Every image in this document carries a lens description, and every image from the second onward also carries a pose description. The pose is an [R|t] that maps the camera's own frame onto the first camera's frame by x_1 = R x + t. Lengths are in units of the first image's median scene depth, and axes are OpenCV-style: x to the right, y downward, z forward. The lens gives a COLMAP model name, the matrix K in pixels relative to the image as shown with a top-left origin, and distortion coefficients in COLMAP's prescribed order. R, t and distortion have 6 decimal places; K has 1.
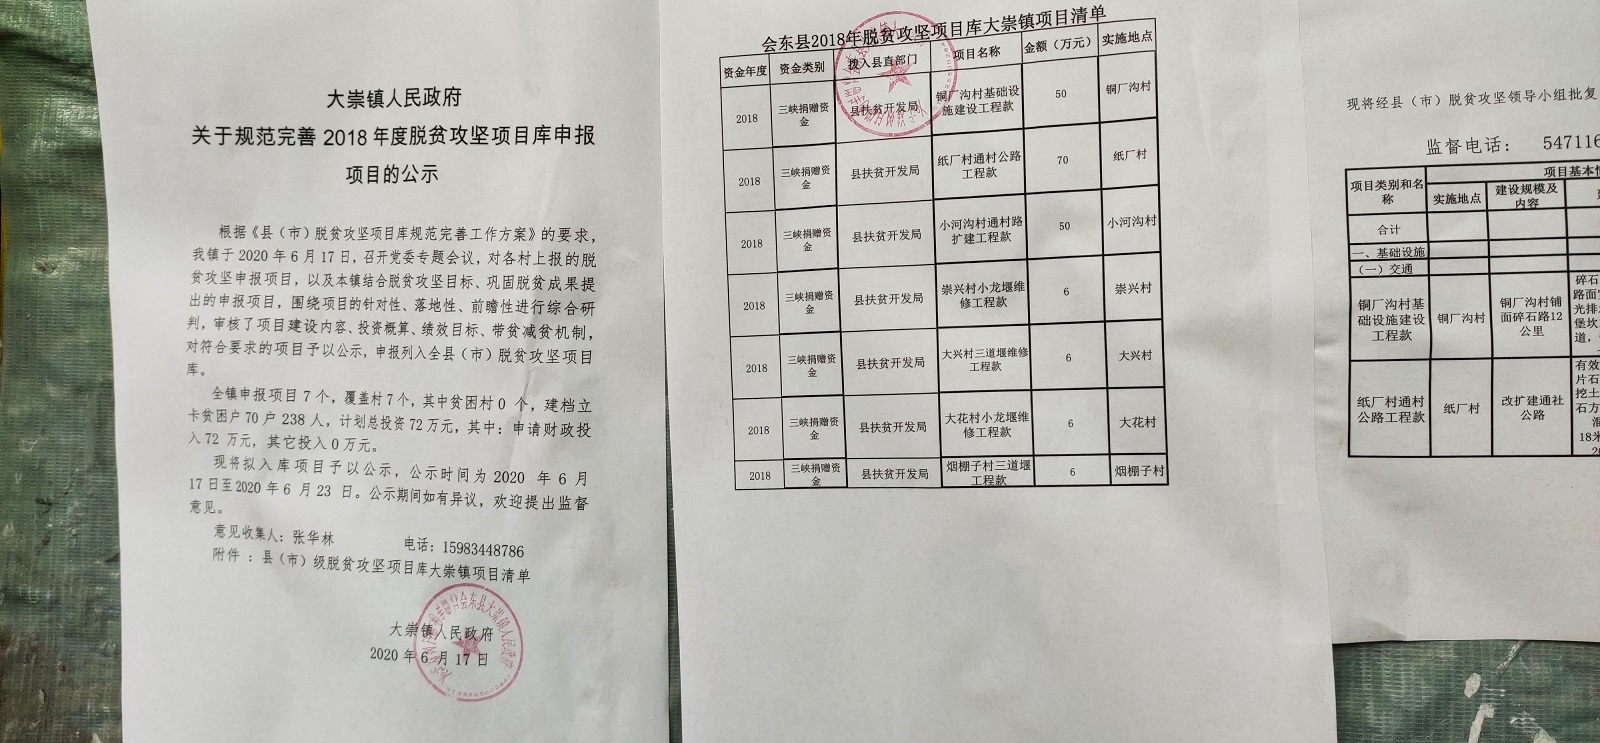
lens RADIAL K [[1102.2, 0, 889.8], [0, 1102.2, 340.1], [0, 0, 1]] dist [0.030806, -0.007117]
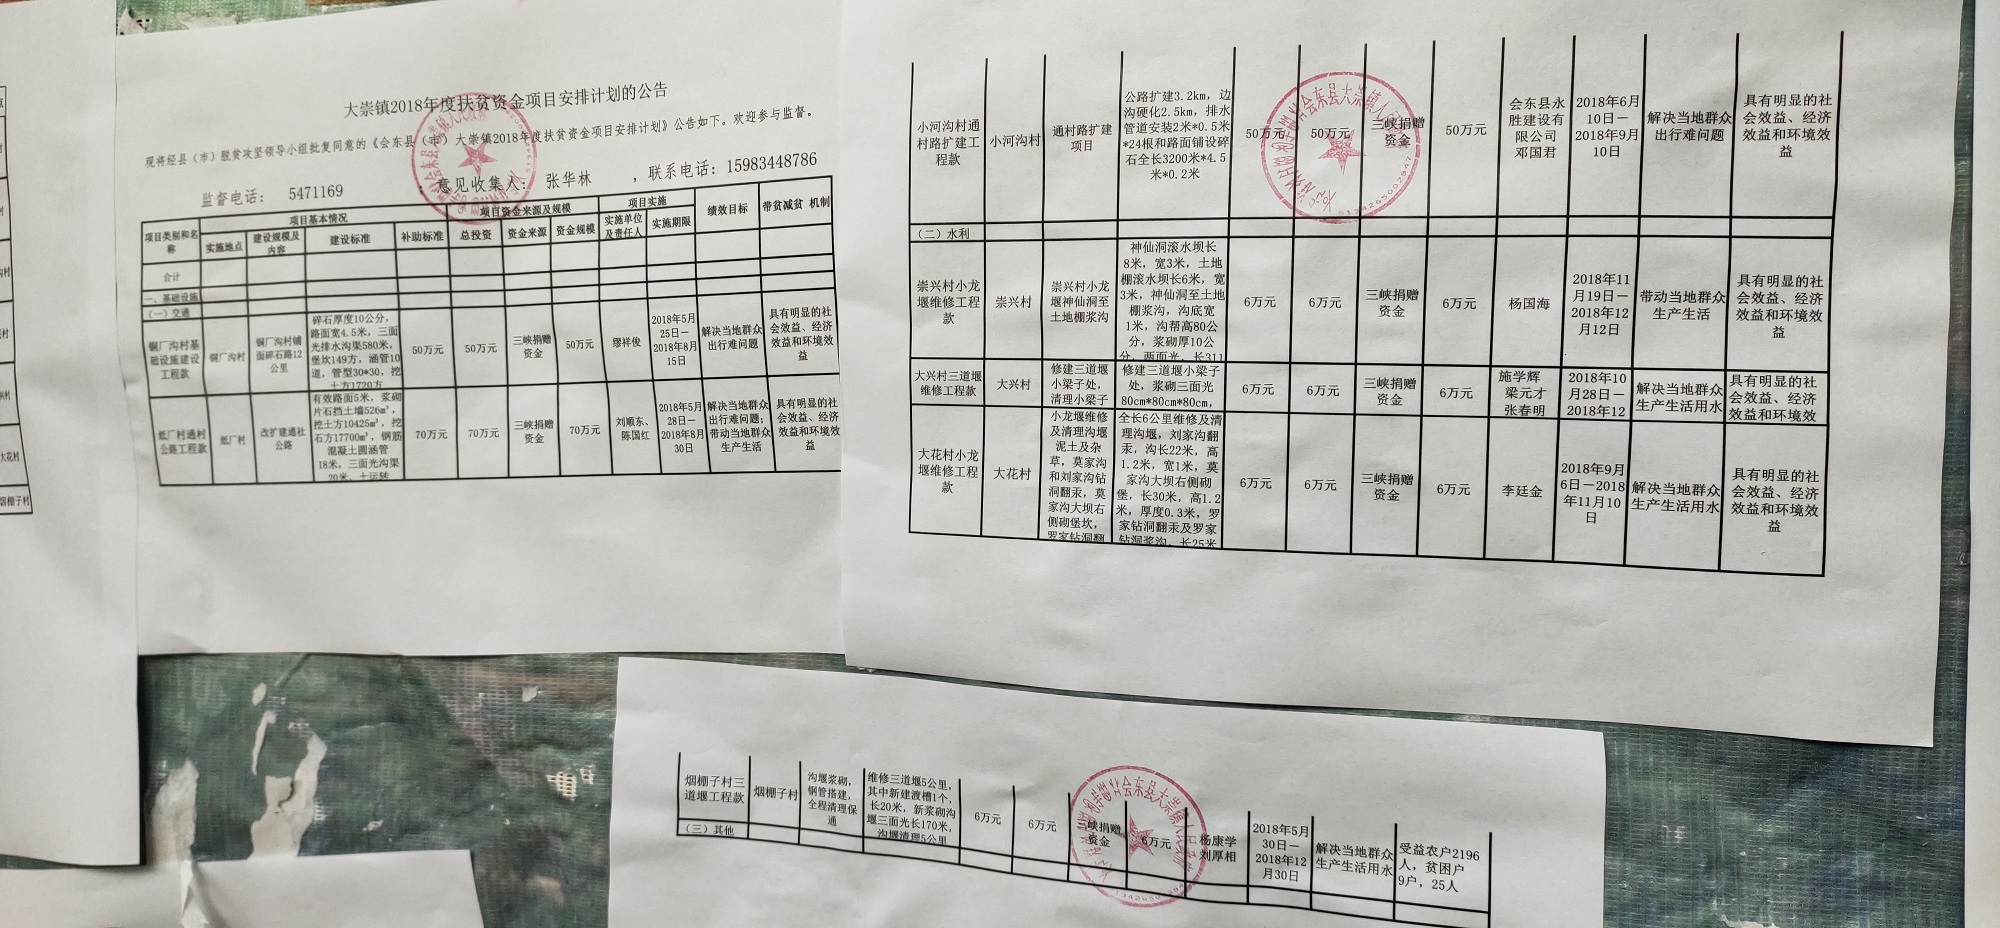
lens RADIAL K [[1377.8, 0, 1015.7], [0, 1377.8, 410.9], [0, 0, 1]] dist [0.030806, -0.007117]
pose [[0.990246, -0.010207, -0.138955, 1.458468], [0.013099, 0.999716, 0.019917, 0.015695], [0.138713, -0.021543, 0.990098, -0.242703]]
